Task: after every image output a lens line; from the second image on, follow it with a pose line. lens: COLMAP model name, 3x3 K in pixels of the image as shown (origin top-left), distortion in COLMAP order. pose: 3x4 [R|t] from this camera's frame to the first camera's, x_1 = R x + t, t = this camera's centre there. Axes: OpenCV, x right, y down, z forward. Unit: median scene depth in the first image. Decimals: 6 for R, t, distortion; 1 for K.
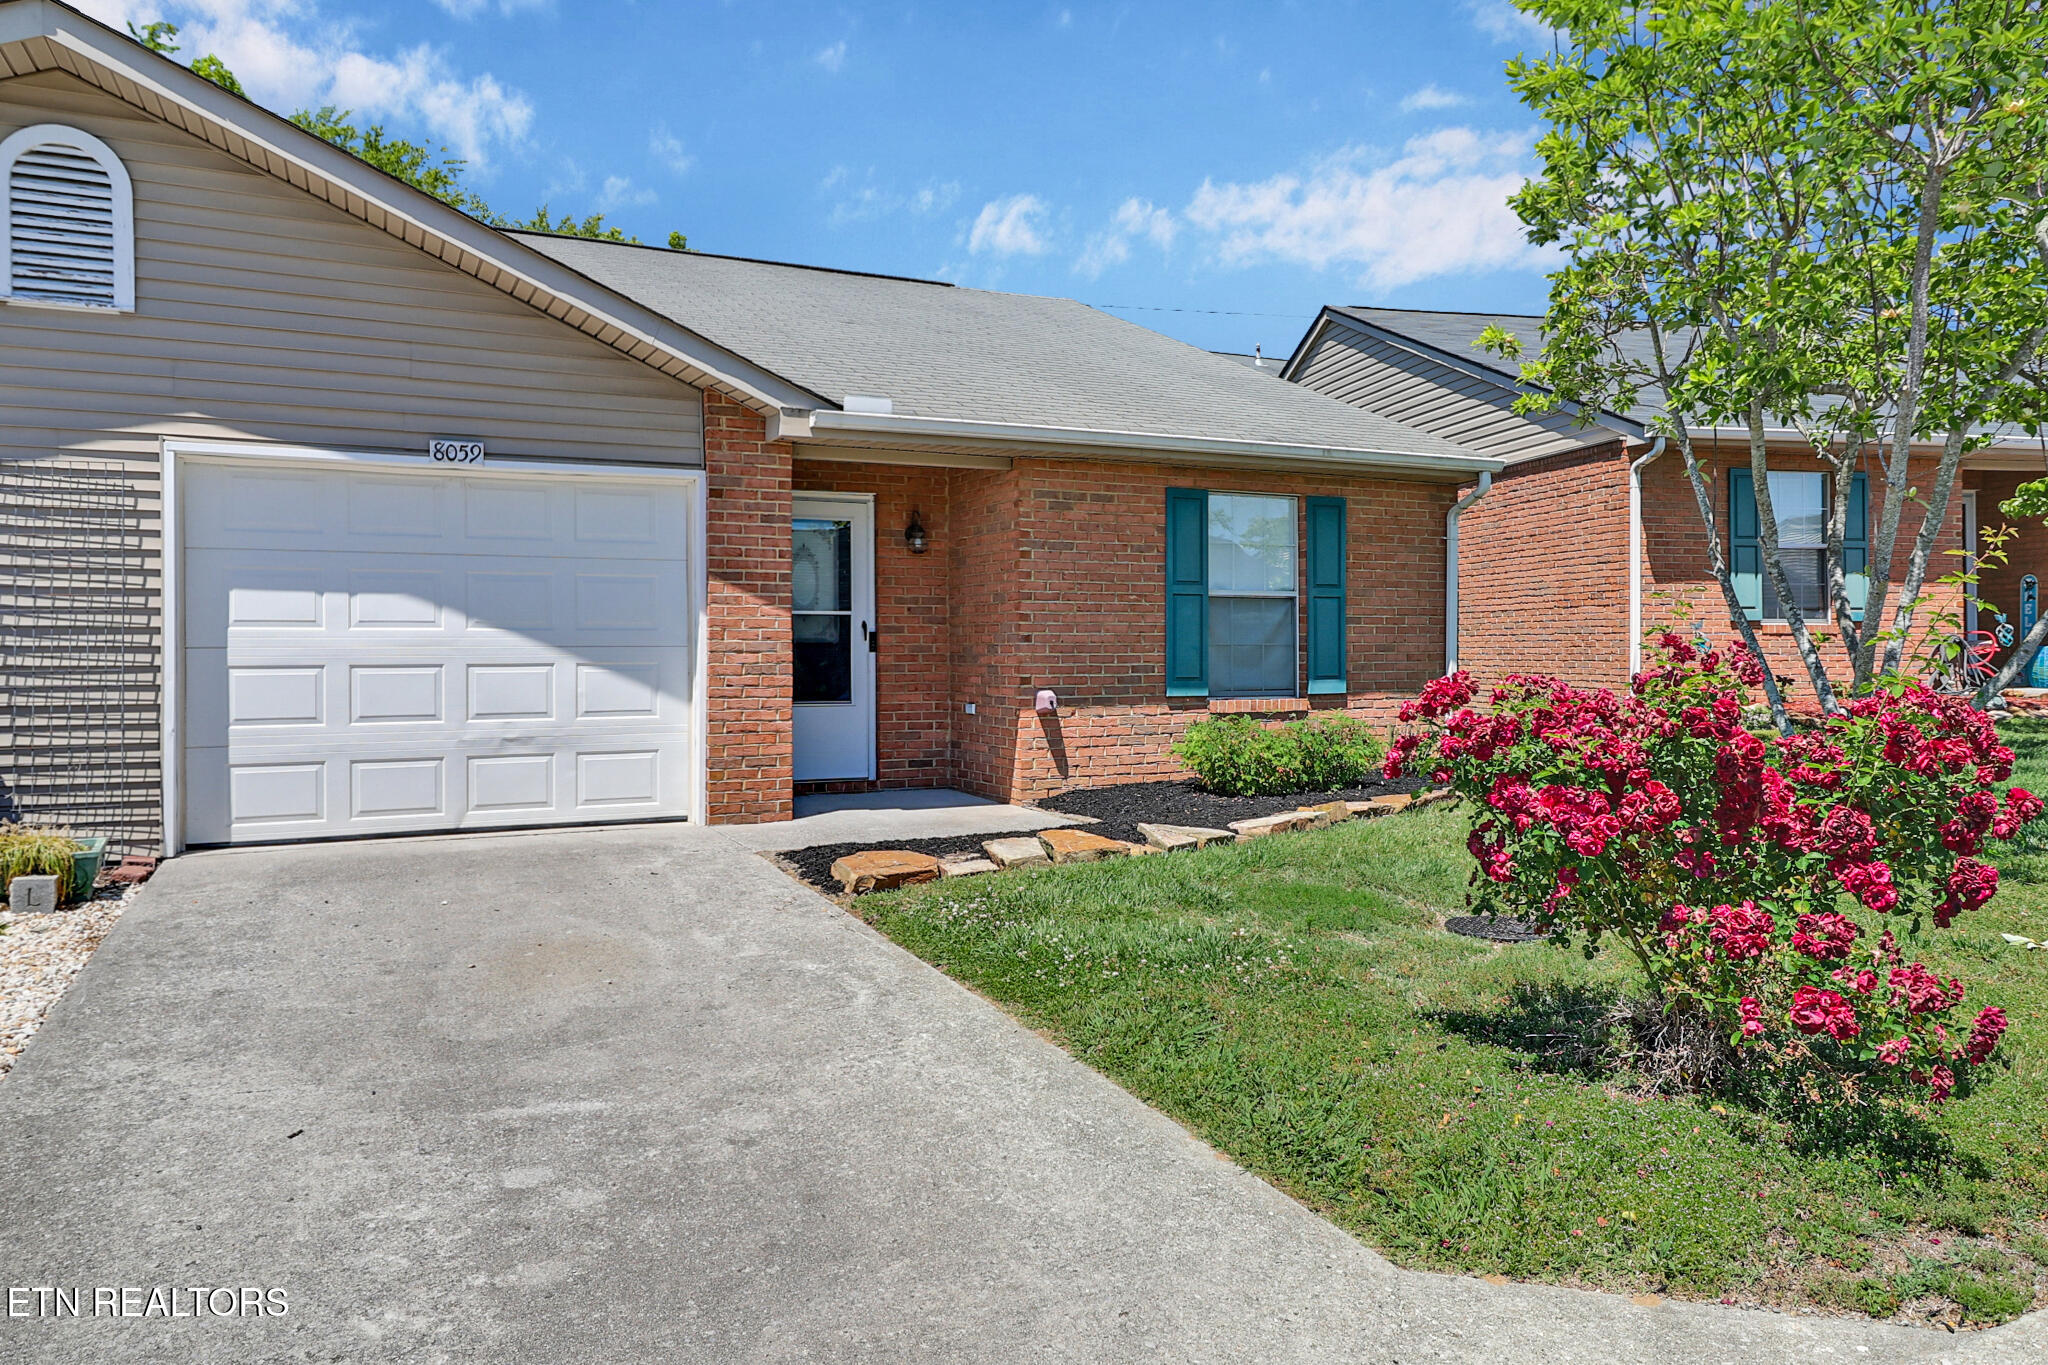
lens RADIAL K [[1366.3, 0, 1028.0], [0, 1366.3, 641.5], [0, 0, 1]] dist [-0.001095, -0.001682]
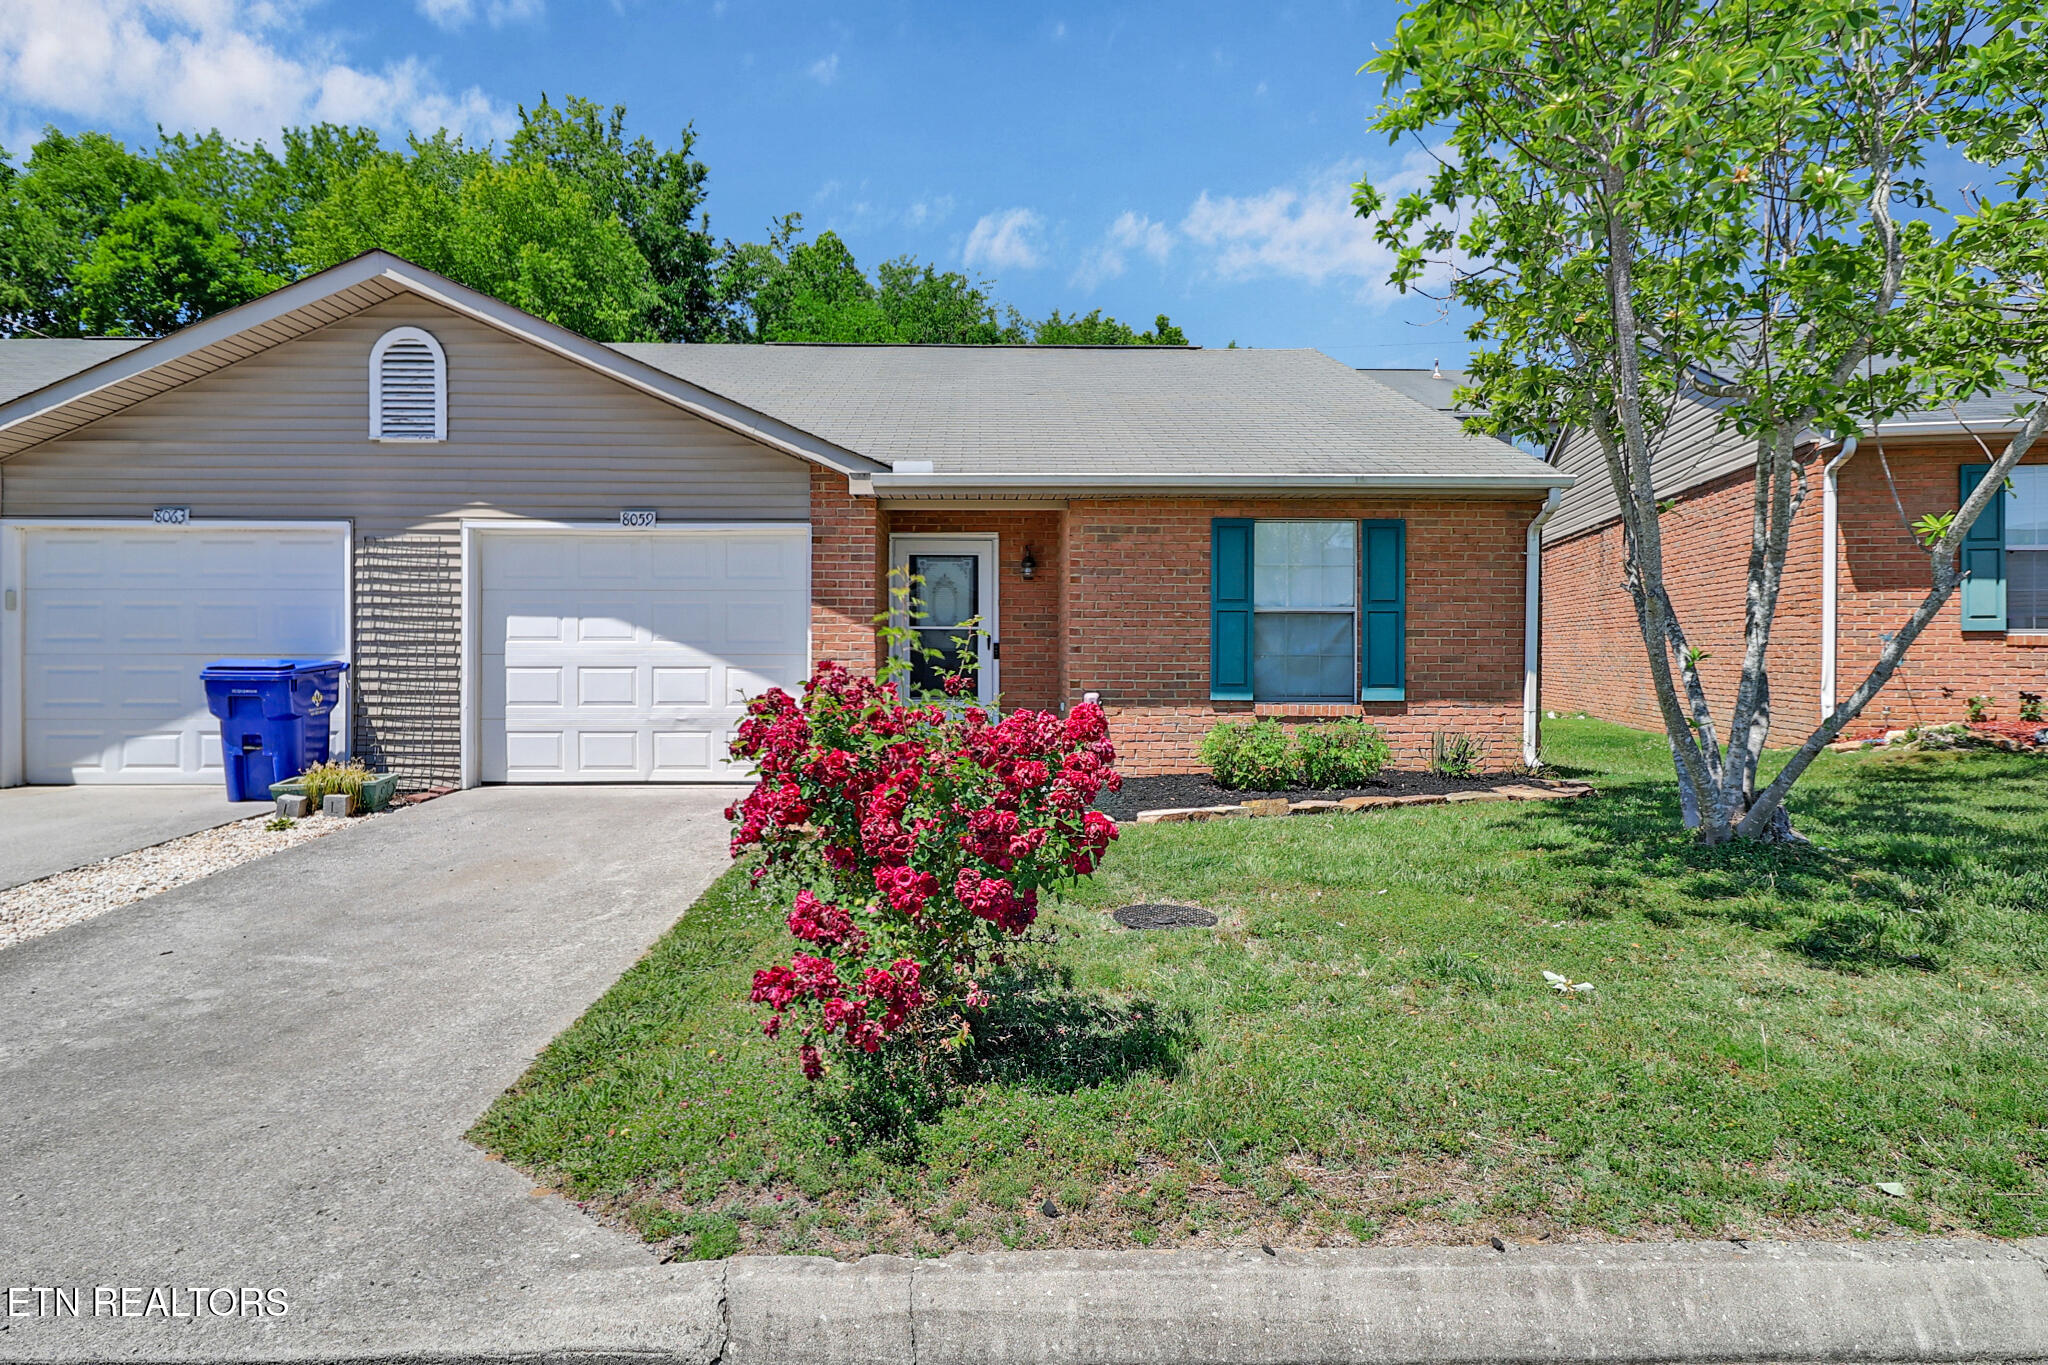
lens RADIAL K [[1135.7, 0, 1020.8], [0, 1135.7, 646.3], [0, 0, 1]] dist [0.000844, -0.012284]
pose [[0.909391, 0.003603, -0.415927, 0.406425], [-0.002845, 0.999993, 0.002444, -0.007964], [0.415933, -0.001039, 0.909395, 0.073557]]
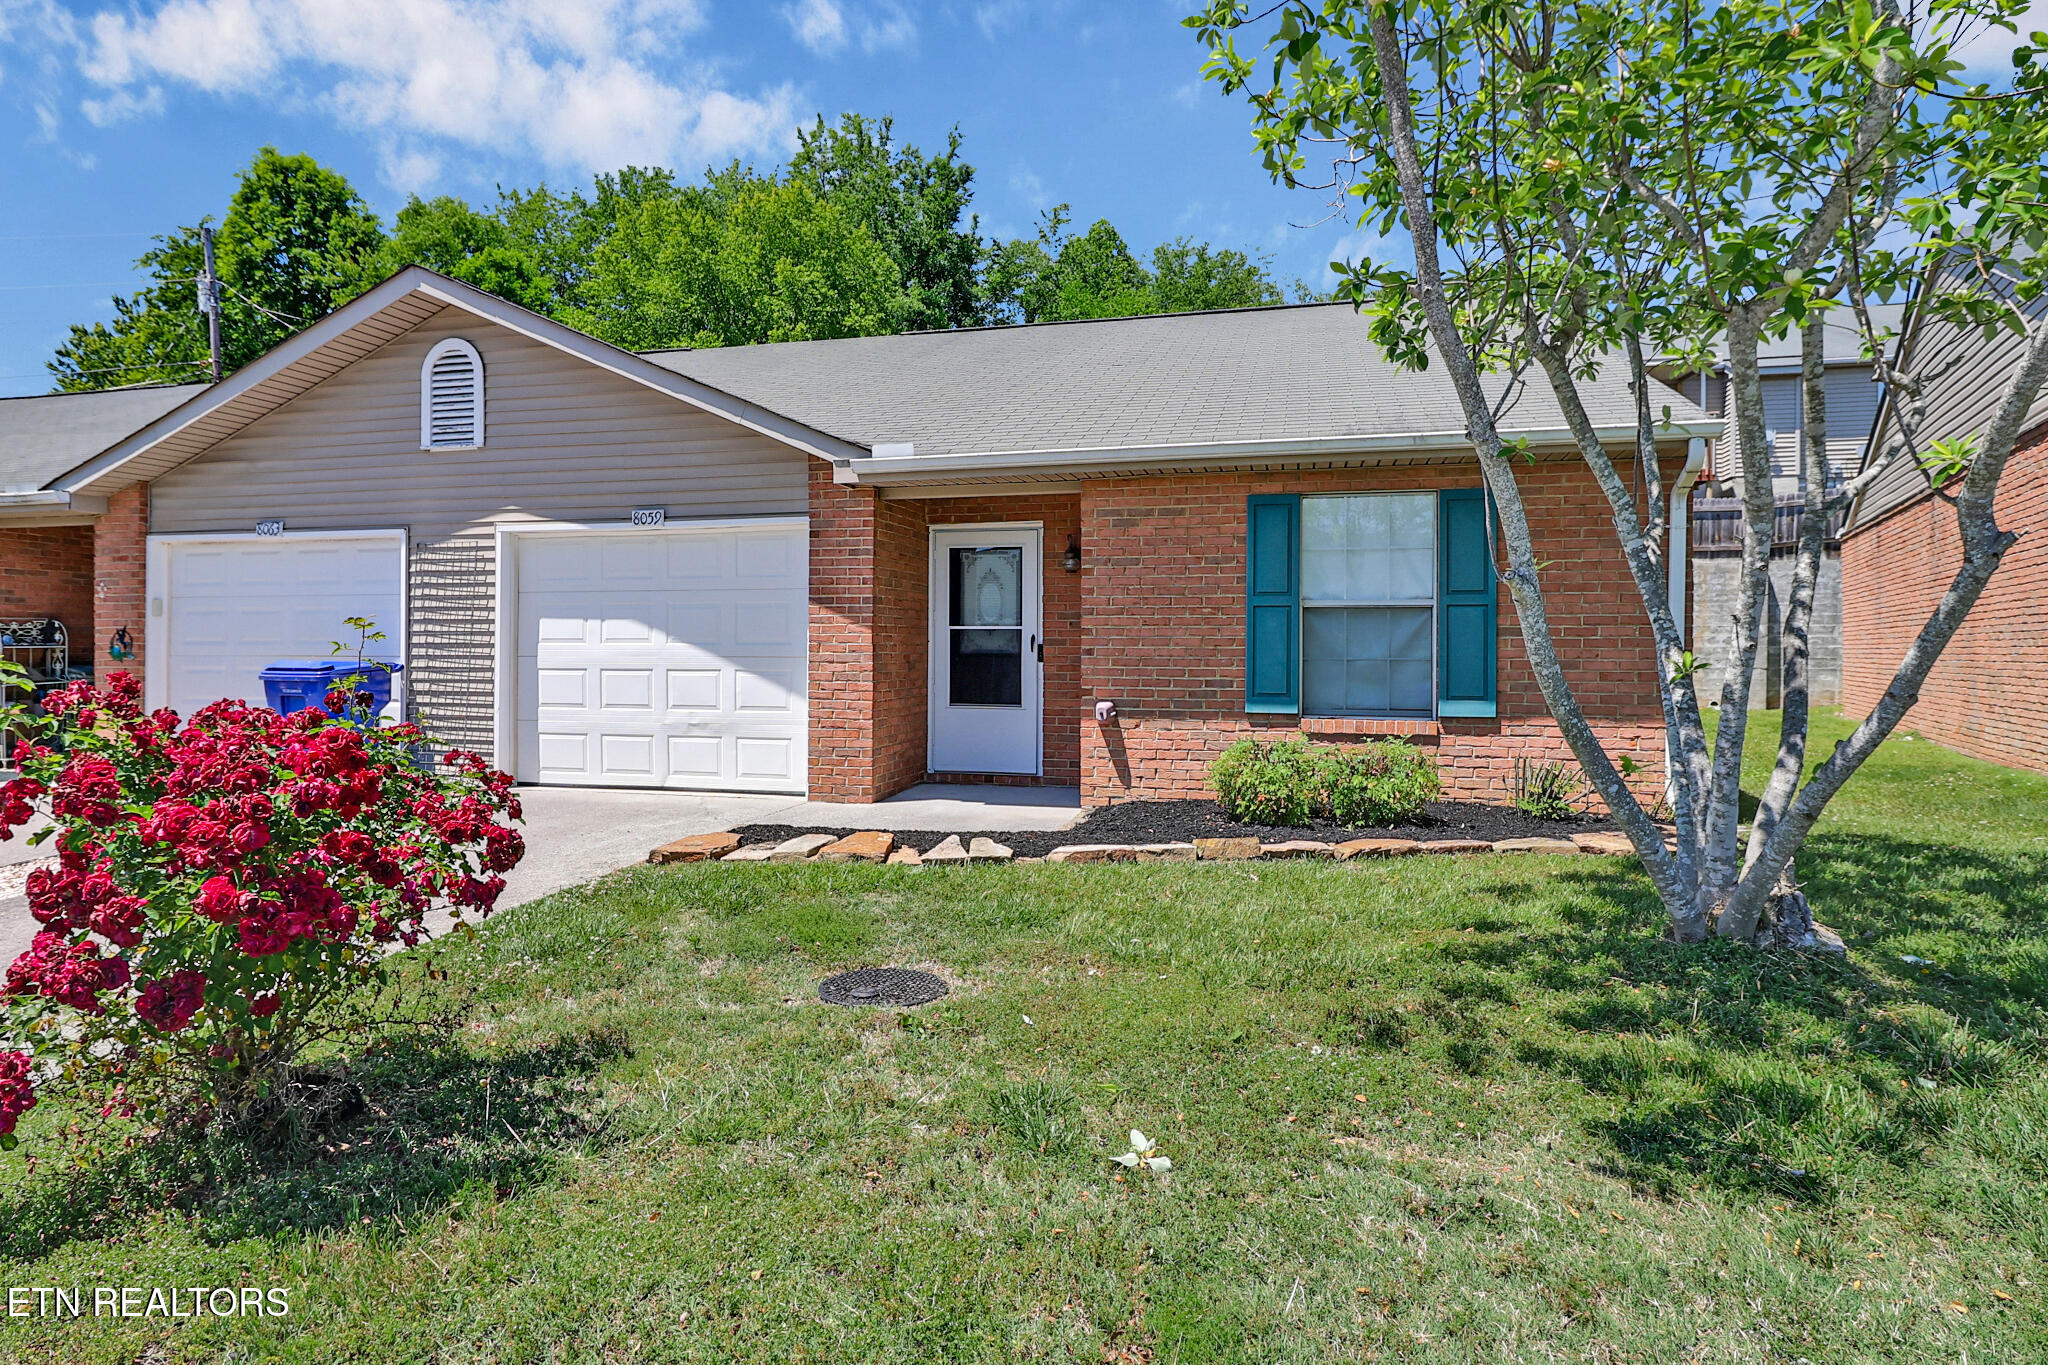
lens RADIAL K [[1164.3, 0, 1019.3], [0, 1164.3, 645.3], [0, 0, 1]] dist [-0.006620, -0.001057]
pose [[0.755798, 0.002931, -0.654798, 0.595391], [-0.001390, 0.999995, 0.002871, -0.010760], [0.654803, -0.001260, 0.755798, 0.316167]]
